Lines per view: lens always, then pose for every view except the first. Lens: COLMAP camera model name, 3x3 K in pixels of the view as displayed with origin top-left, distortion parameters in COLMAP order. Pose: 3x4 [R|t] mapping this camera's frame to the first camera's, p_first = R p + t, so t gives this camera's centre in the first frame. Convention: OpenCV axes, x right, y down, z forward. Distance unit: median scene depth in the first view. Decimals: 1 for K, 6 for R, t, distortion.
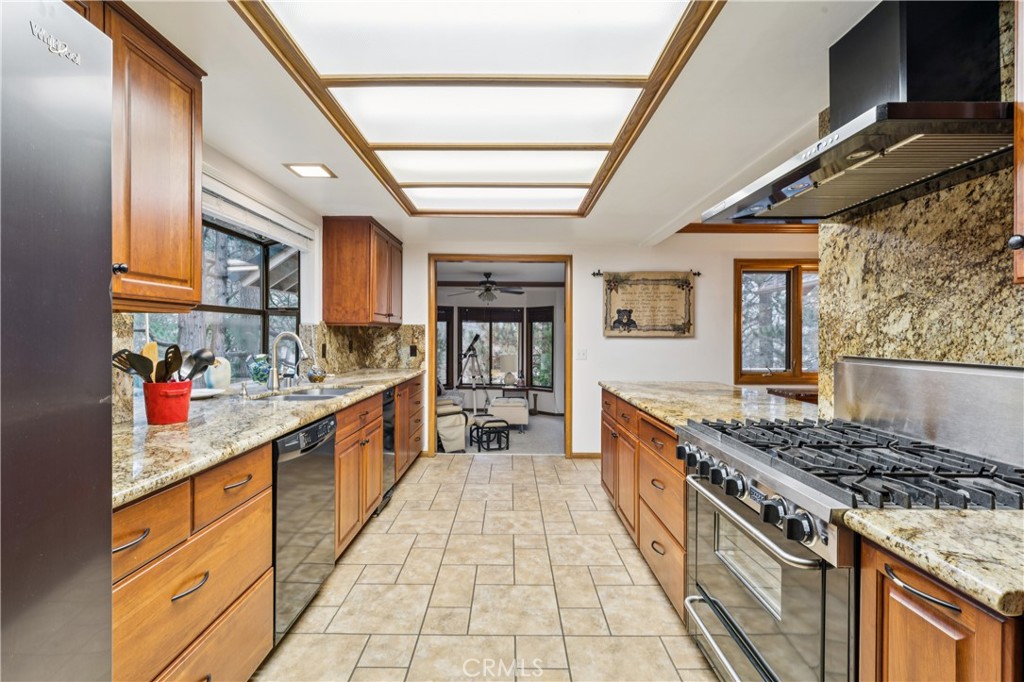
lens RADIAL K [[474.1, 0, 510.9], [0, 474.1, 336.2], [0, 0, 1]] dist [0.000175, -0.001025]
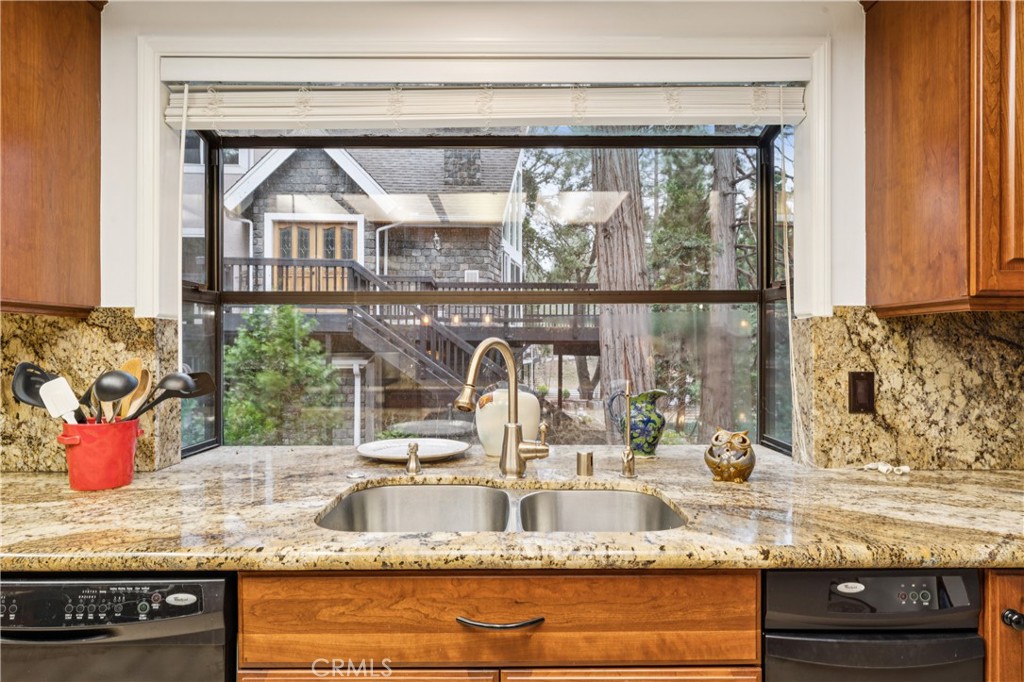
lens RADIAL K [[612.0, 0, 513.3], [0, 612.0, 345.5], [0, 0, 1]] dist [-0.001905, -0.000386]
pose [[0.001386, -0.008401, -0.999964, 0.050570], [-0.000684, 0.999964, -0.008402, 0.000843], [0.999999, 0.000696, 0.001380, 0.894522]]
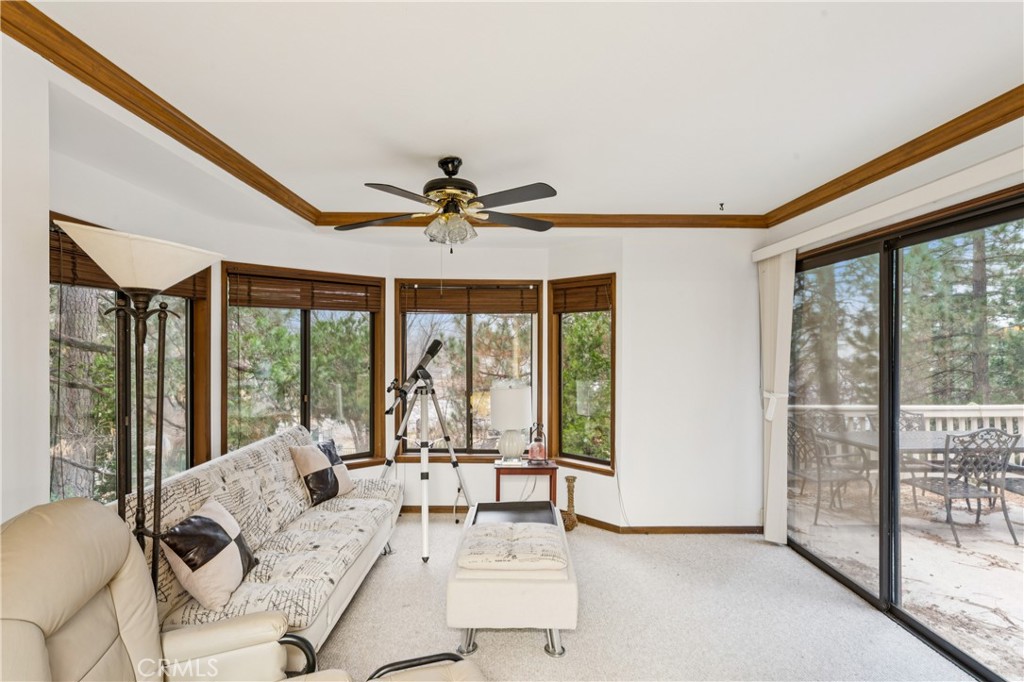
lens RADIAL K [[541.7, 0, 516.6], [0, 541.7, 346.7], [0, 0, 1]] dist [-0.004789, 0.000180]
pose [[0.999871, -0.001054, 0.016053, -0.015365], [0.000967, 0.999985, 0.005449, -0.001316], [-0.016059, -0.005433, 0.999856, 1.325307]]
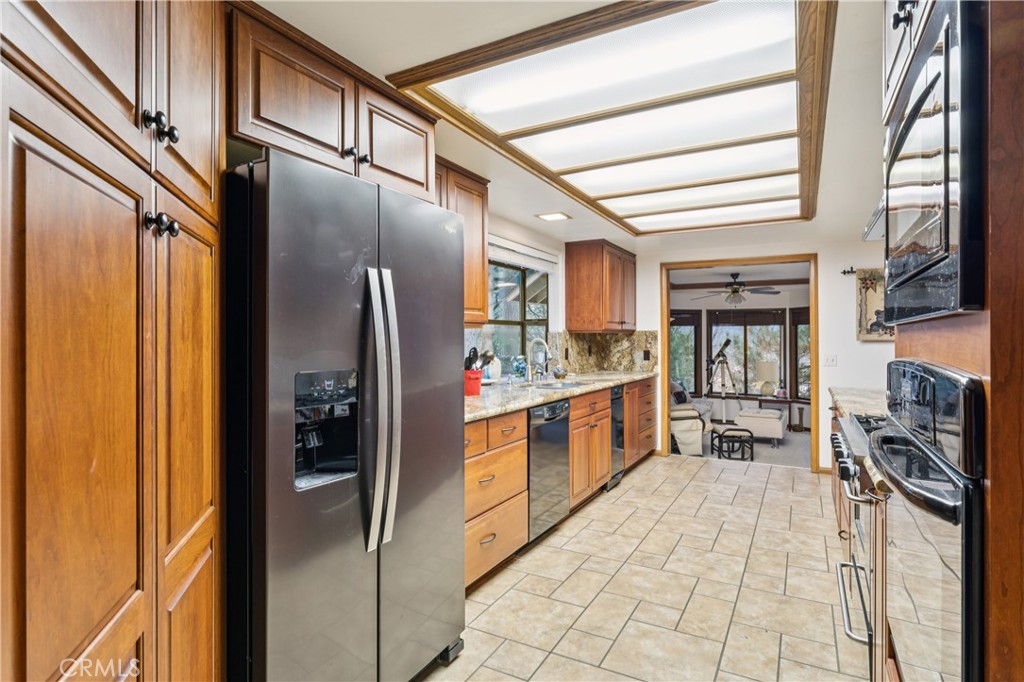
lens RADIAL K [[541.7, 0, 512.3], [0, 541.7, 335.2], [0, 0, 1]] dist [-0.004789, 0.000180]
pose [[0.877778, -0.009899, -0.478966, 0.168728], [0.004294, 0.999909, -0.012796, 0.000338], [0.479049, 0.009175, 0.877740, -0.320812]]
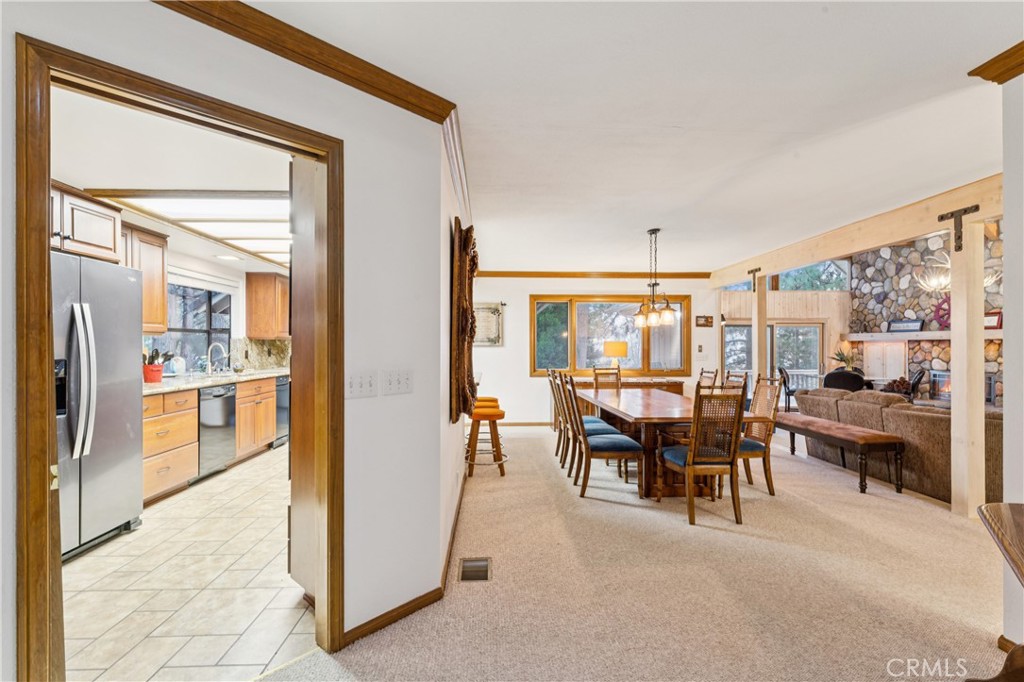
lens RADIAL K [[474.1, 0, 510.9], [0, 474.1, 346.3], [0, 0, 1]] dist [0.000175, -0.001025]
pose [[0.999139, -0.000527, 0.041488, 0.532221], [0.000540, 1.000000, -0.000285, 0.003758], [-0.041488, 0.000307, 0.999139, -0.794592]]
